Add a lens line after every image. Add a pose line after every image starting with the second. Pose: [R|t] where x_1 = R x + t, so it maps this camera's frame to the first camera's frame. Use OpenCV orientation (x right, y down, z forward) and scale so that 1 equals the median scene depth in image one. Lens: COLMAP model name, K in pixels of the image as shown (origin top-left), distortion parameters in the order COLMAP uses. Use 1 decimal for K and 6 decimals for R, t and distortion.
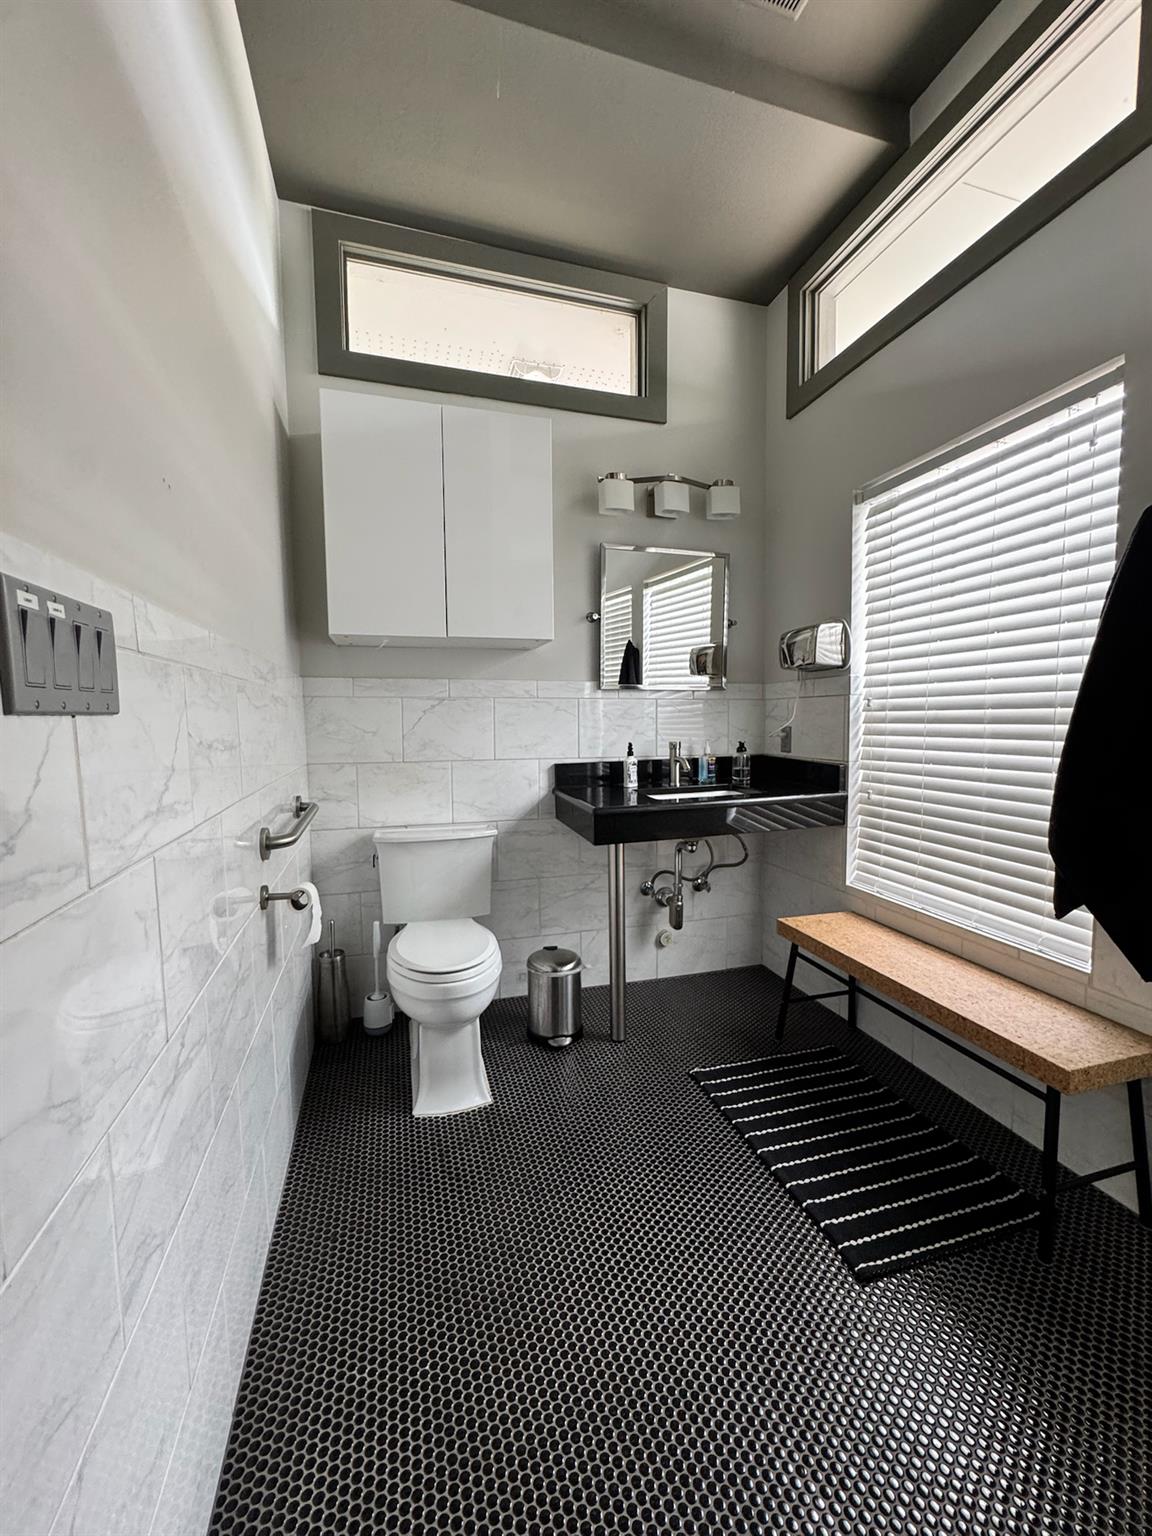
lens RADIAL K [[612.1, 0, 576.0], [0, 612.1, 768.0], [0, 0, 1]] dist [-0.002214, -0.000370]
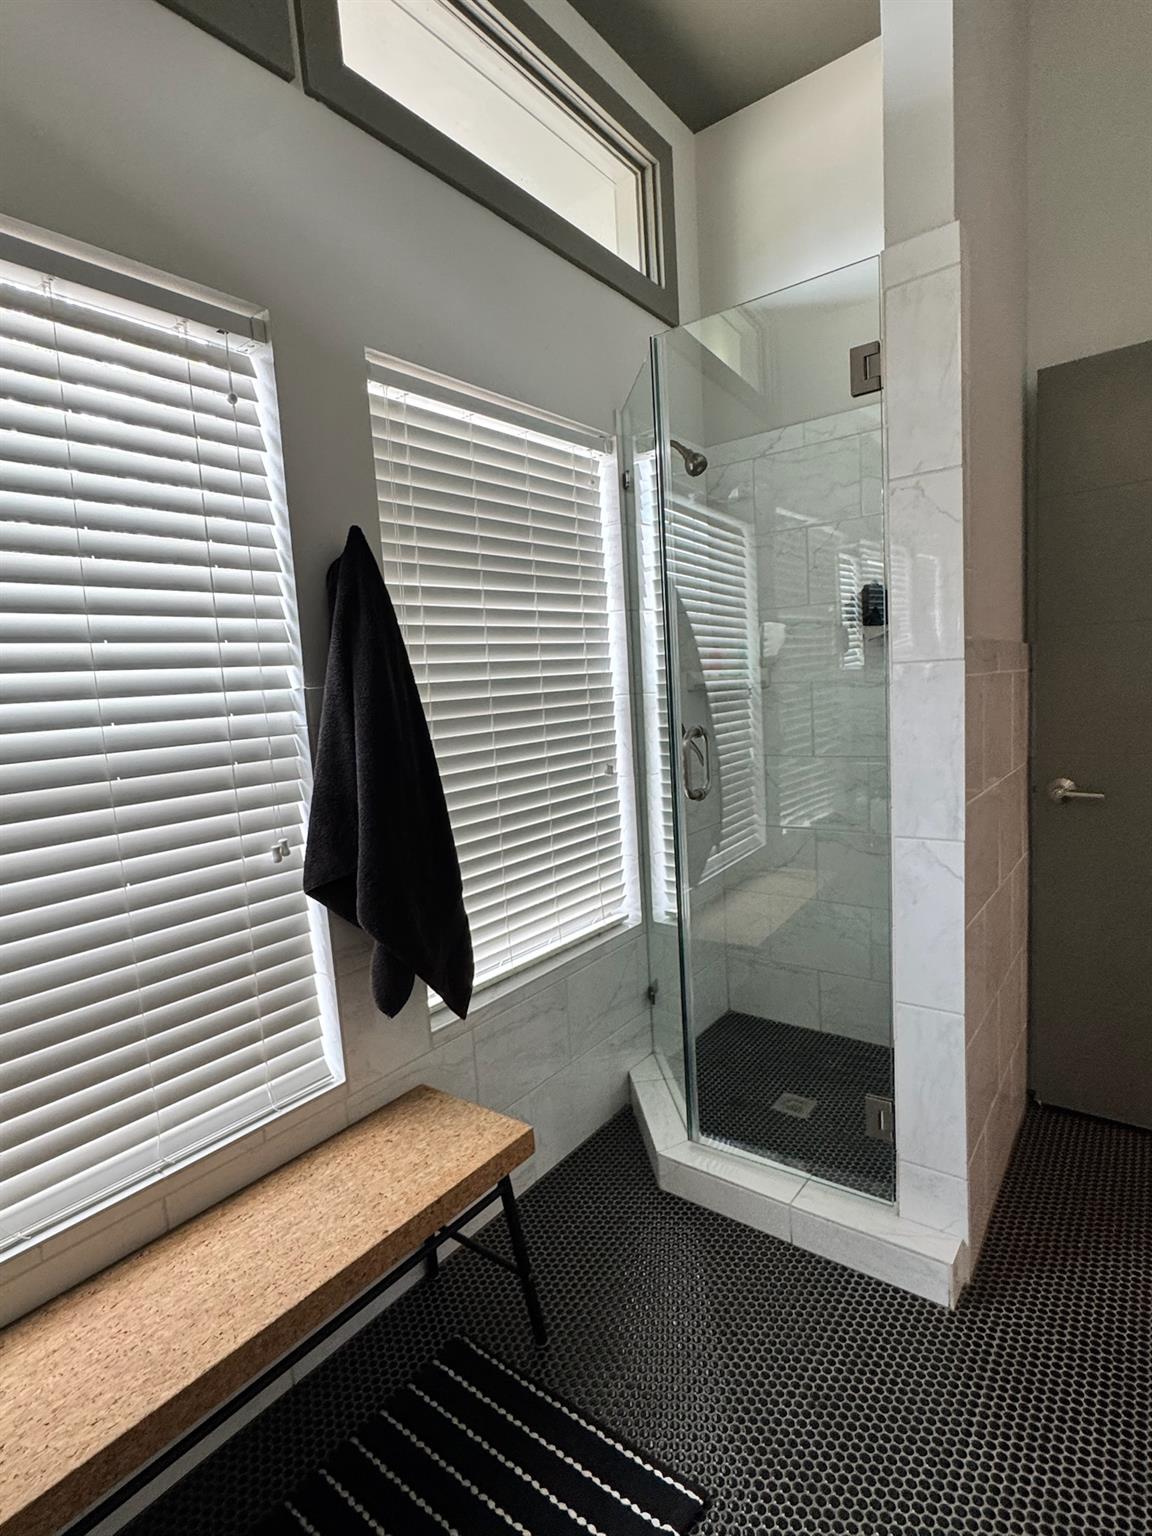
lens RADIAL K [[755.7, 0, 576.0], [0, 755.7, 768.0], [0, 0, 1]] dist [-0.000261, -0.000116]
pose [[-0.604481, -0.022129, 0.796312, -0.119616], [0.129967, 0.983481, 0.125989, -0.144930], [-0.785946, 0.179653, -0.591620, 1.172810]]
